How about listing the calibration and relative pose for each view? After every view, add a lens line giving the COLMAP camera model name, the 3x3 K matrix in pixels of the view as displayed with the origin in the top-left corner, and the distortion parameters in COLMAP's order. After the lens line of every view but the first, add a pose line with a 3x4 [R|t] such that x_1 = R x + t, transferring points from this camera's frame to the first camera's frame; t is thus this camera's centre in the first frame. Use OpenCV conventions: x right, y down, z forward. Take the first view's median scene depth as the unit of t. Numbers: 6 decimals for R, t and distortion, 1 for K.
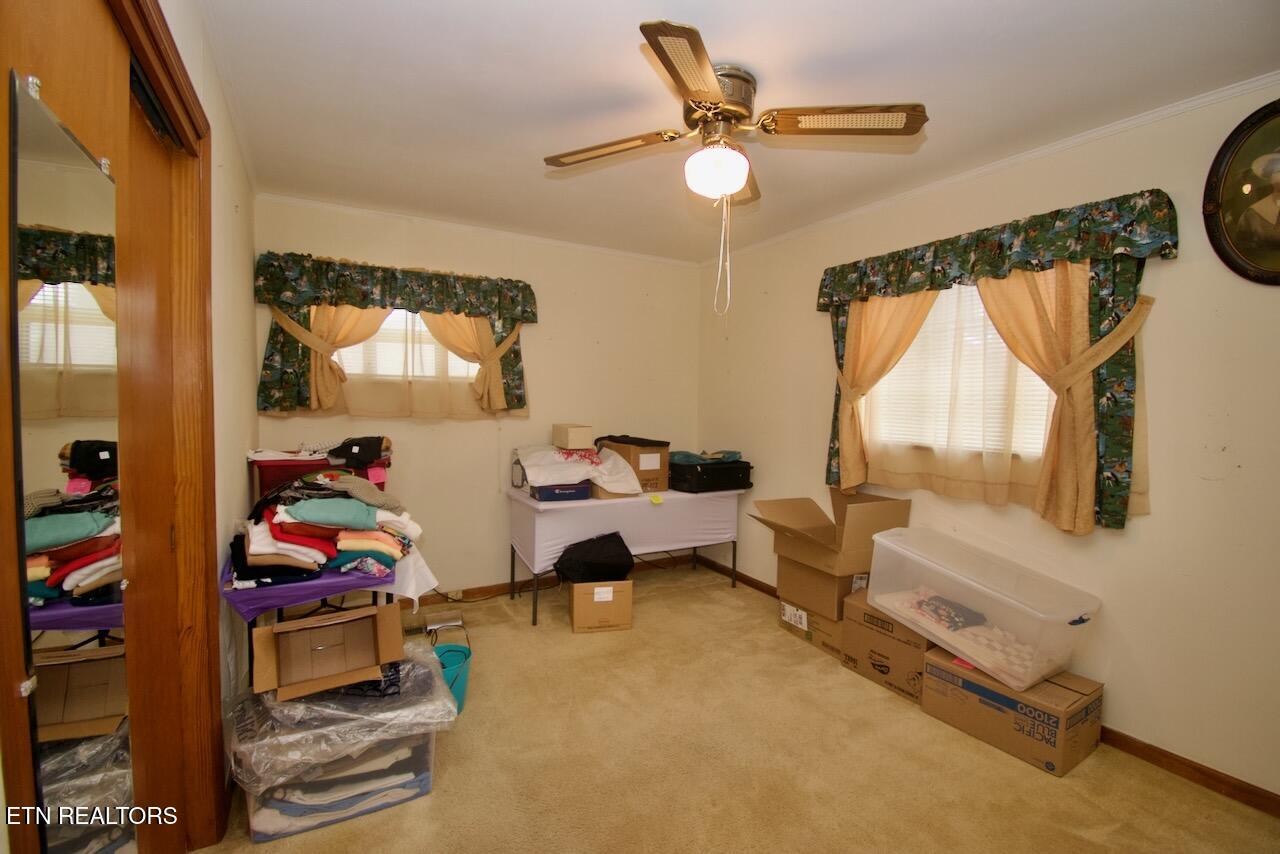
lens RADIAL K [[562.9, 0, 643.8], [0, 562.9, 425.9], [0, 0, 1]] dist [0.022426, -0.027186]
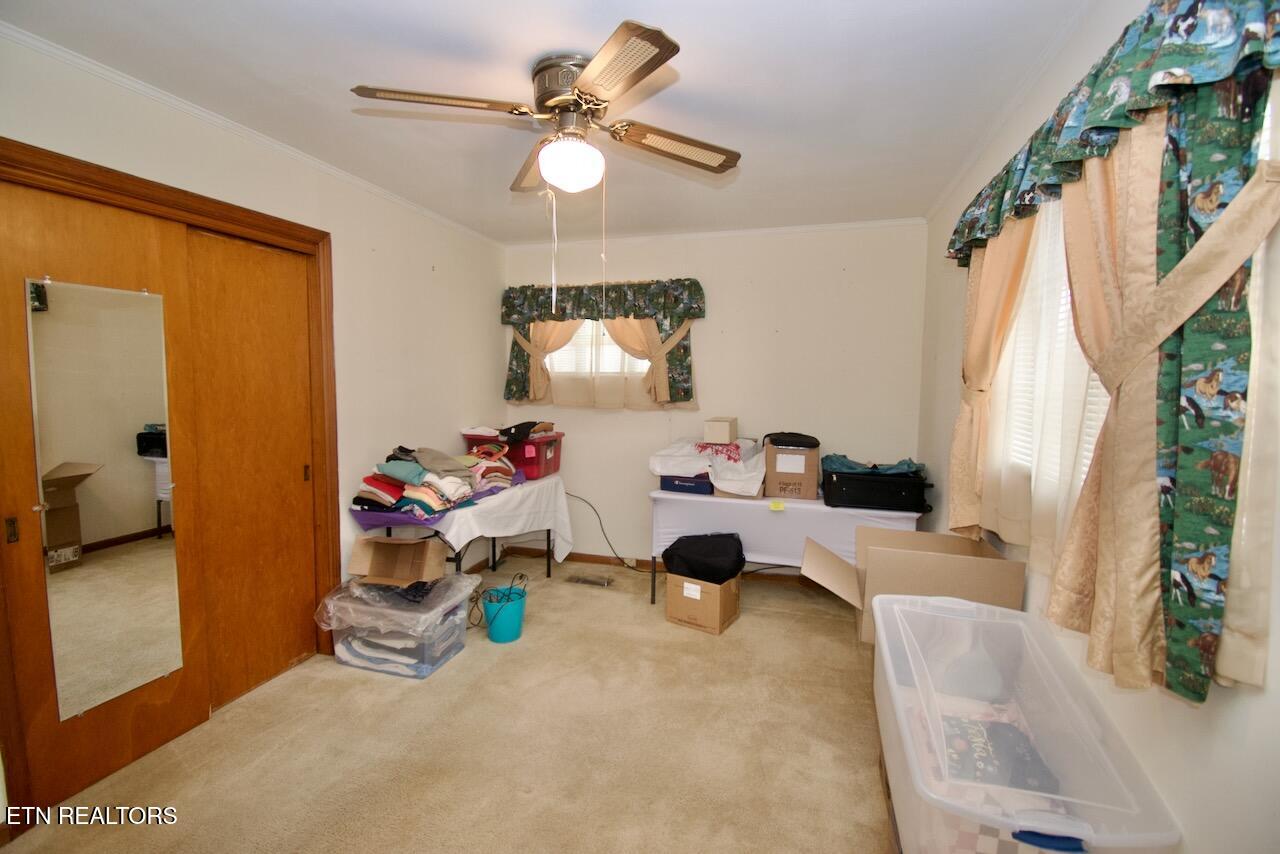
lens RADIAL K [[562.9, 0, 643.8], [0, 562.9, 425.9], [0, 0, 1]] dist [0.022426, -0.027186]
pose [[0.691012, 0.050181, -0.721099, 0.658053], [-0.033510, 0.998739, 0.037390, -0.029098], [0.722066, -0.001673, 0.691822, 0.293240]]
